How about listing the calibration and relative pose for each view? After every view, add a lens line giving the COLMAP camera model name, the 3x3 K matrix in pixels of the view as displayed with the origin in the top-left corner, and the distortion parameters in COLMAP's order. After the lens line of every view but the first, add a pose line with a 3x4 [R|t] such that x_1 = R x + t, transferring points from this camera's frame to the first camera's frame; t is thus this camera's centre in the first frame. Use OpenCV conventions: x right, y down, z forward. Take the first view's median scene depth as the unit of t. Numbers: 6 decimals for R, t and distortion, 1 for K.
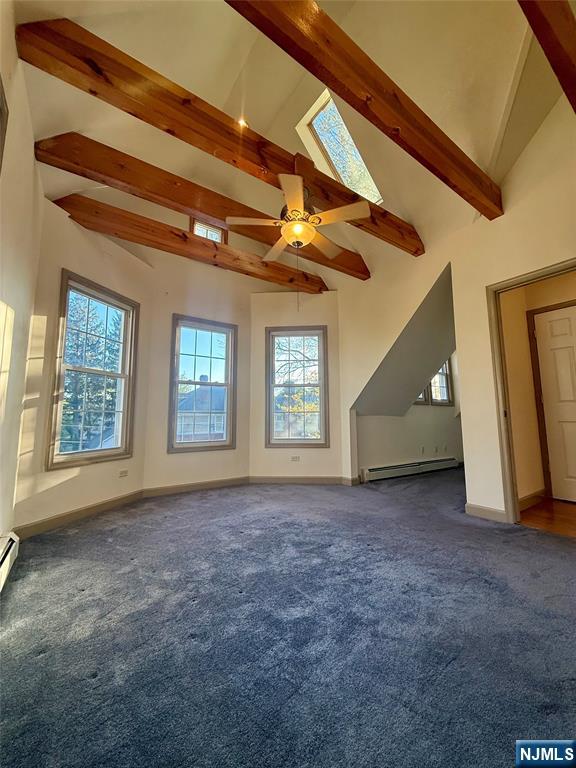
lens RADIAL K [[305.9, 0, 287.2], [0, 305.9, 380.7], [0, 0, 1]] dist [-0.004722, 0.000696]
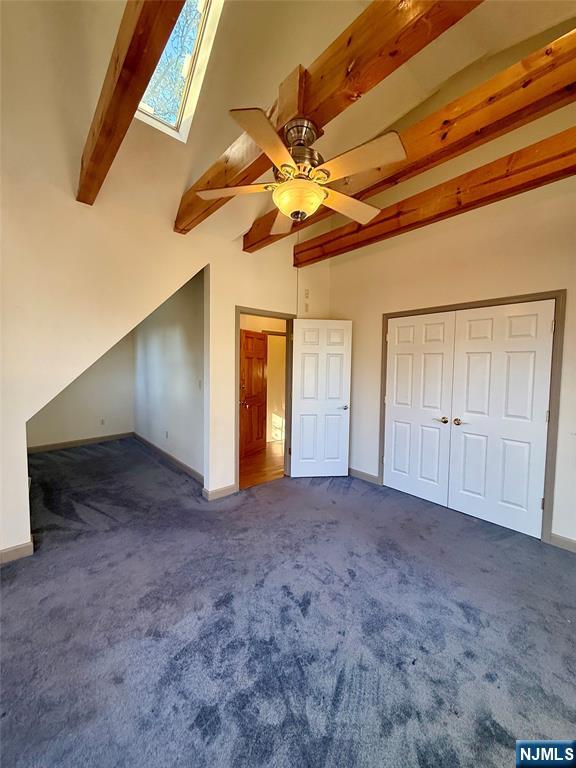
lens RADIAL K [[305.9, 0, 284.7], [0, 305.9, 382.0], [0, 0, 1]] dist [-0.004722, 0.000696]
pose [[-0.103690, -0.048283, 0.993437, -0.300158], [-0.132001, 0.990654, 0.034370, -0.045399], [-0.985811, -0.127571, -0.109094, 0.478368]]
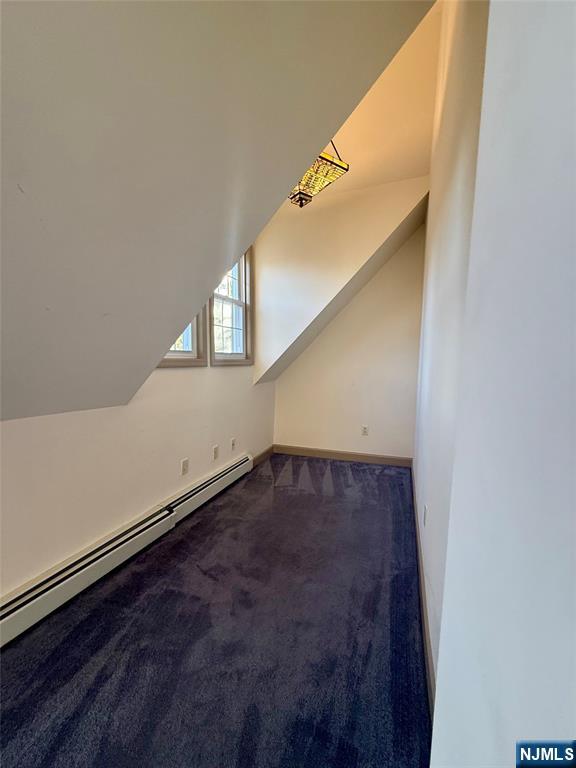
lens RADIAL K [[305.9, 0, 288.9], [0, 305.9, 383.5], [0, 0, 1]] dist [-0.004722, 0.000696]
pose [[0.816966, -0.024324, 0.576172, 0.303014], [-0.092496, 0.980648, 0.172551, 0.015350], [-0.569219, -0.194262, 0.798907, 0.559969]]
